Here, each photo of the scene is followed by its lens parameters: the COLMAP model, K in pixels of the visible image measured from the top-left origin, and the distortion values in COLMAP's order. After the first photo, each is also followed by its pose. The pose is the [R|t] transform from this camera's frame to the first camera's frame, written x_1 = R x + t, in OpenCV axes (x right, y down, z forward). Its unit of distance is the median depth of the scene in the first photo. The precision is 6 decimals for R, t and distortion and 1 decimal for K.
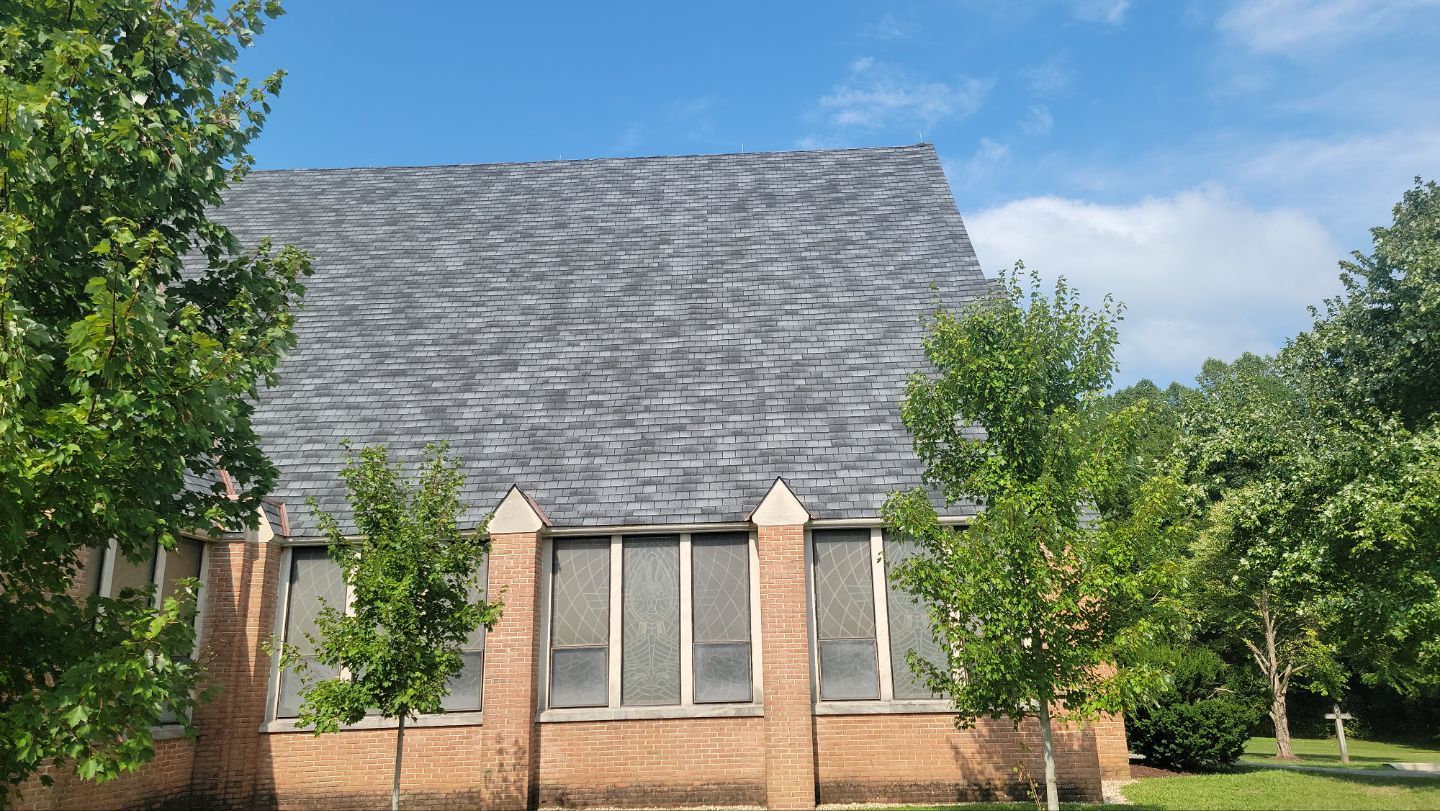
lens RADIAL K [[1015.7, 0, 714.0], [0, 1015.7, 397.9], [0, 0, 1]] dist [0.078497, -0.073149]
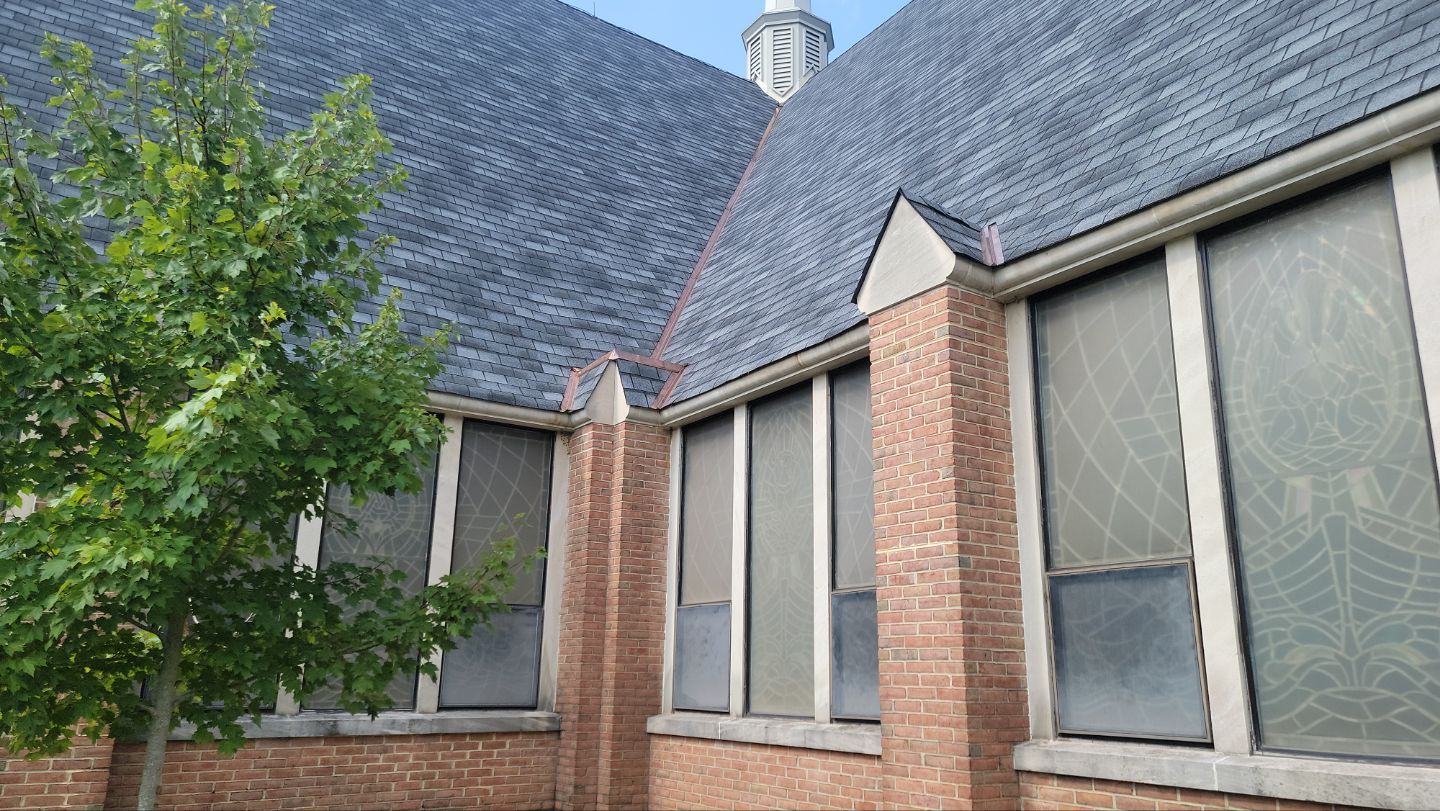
lens RADIAL K [[997.9, 0, 720.9], [0, 997.9, 419.9], [0, 0, 1]] dist [0.034353, -0.004886]
pose [[0.589391, -0.167030, -0.790392, 0.069056], [0.185035, 0.980294, -0.069182, 0.193961], [0.786372, -0.105475, 0.608683, 0.693030]]
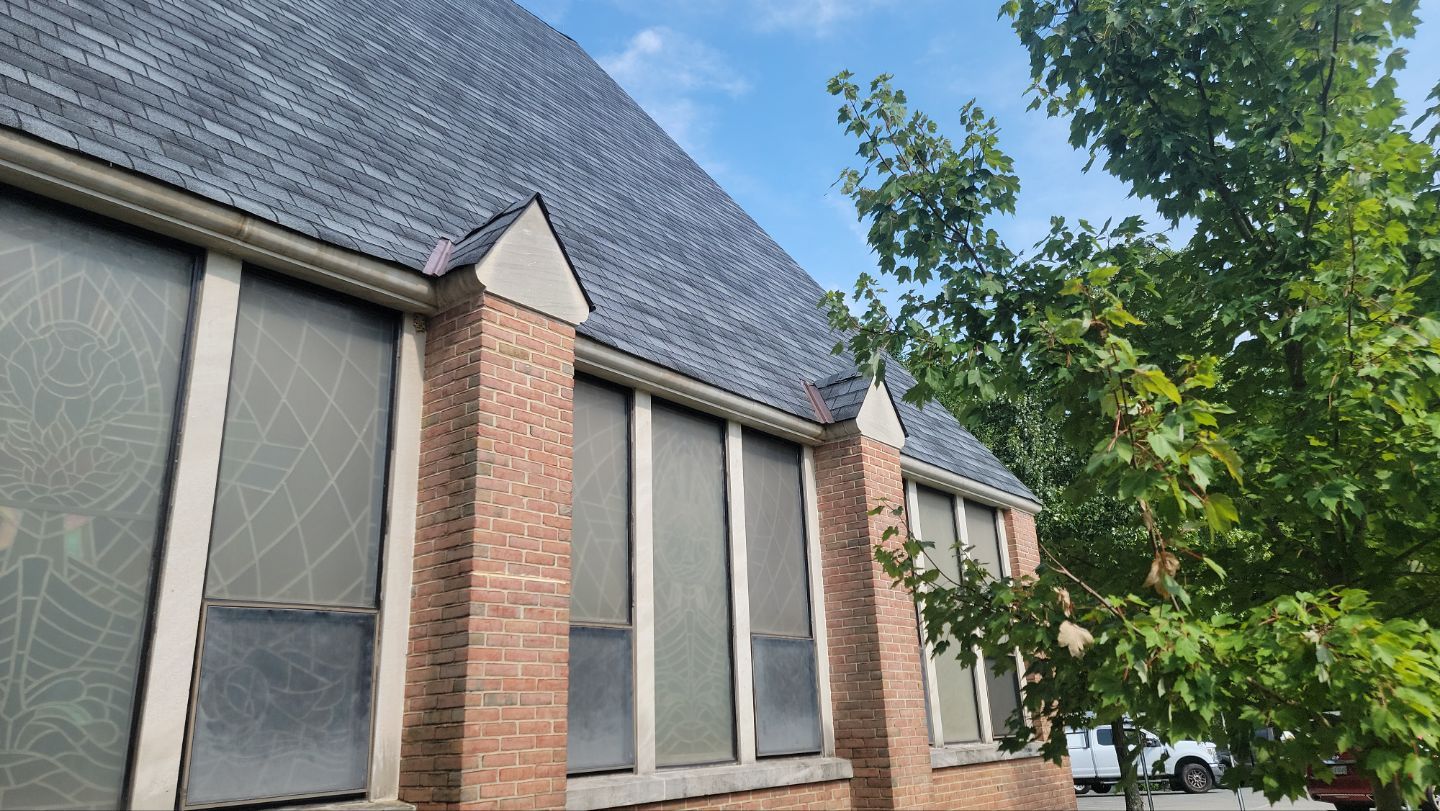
lens RADIAL K [[1015.7, 0, 714.0], [0, 1015.7, 397.9], [0, 0, 1]] dist [0.078497, -0.073149]
pose [[0.584307, 0.250388, 0.771940, -0.443083], [-0.193411, 0.966769, -0.167184, 0.214836], [-0.788148, -0.051615, 0.613318, 0.713274]]
